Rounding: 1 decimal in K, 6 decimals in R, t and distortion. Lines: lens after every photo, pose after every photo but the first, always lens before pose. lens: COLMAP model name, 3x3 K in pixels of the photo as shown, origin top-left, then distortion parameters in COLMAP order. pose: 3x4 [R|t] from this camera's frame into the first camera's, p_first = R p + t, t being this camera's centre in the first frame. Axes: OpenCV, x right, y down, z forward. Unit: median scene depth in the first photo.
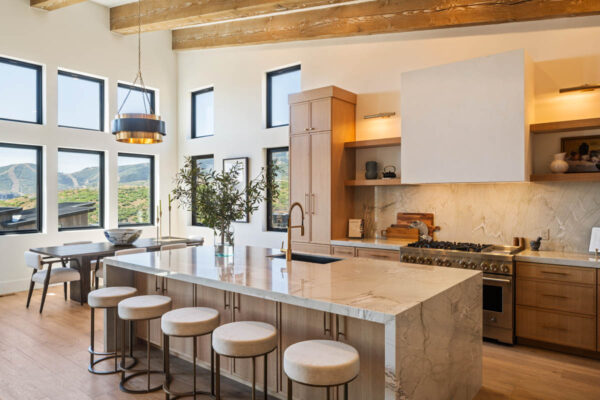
lens RADIAL K [[419.5, 0, 300.0], [0, 419.5, 200.0], [0, 0, 1]] dist [-0.003445, -0.000957]
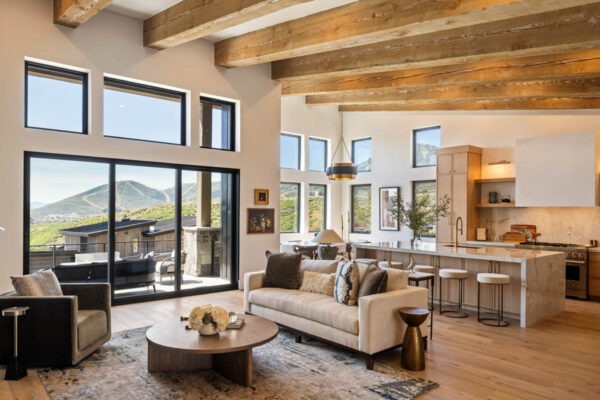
lens RADIAL K [[412.6, 0, 302.9], [0, 412.6, 213.8], [0, 0, 1]] dist [-0.004641, -0.000015]
pose [[0.982121, 0.009501, -0.188012, -0.259252], [-0.010505, 0.999935, -0.004344, 0.005274], [0.187958, 0.006241, 0.982157, -0.707316]]
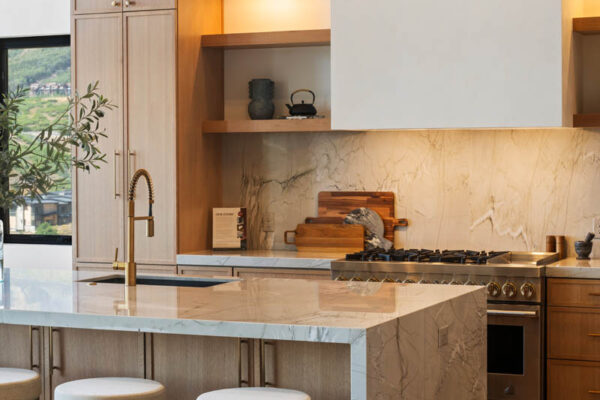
lens RADIAL K [[1312.5, 0, 300.0], [0, 1312.5, 200.0], [0, 0, 1]] dist [-0.000617, -0.022546]
pose [[0.966580, -0.012856, 0.256041, -0.166468], [0.006406, 0.999641, 0.026010, 0.001777], [-0.256284, -0.023501, 0.966316, -0.411213]]
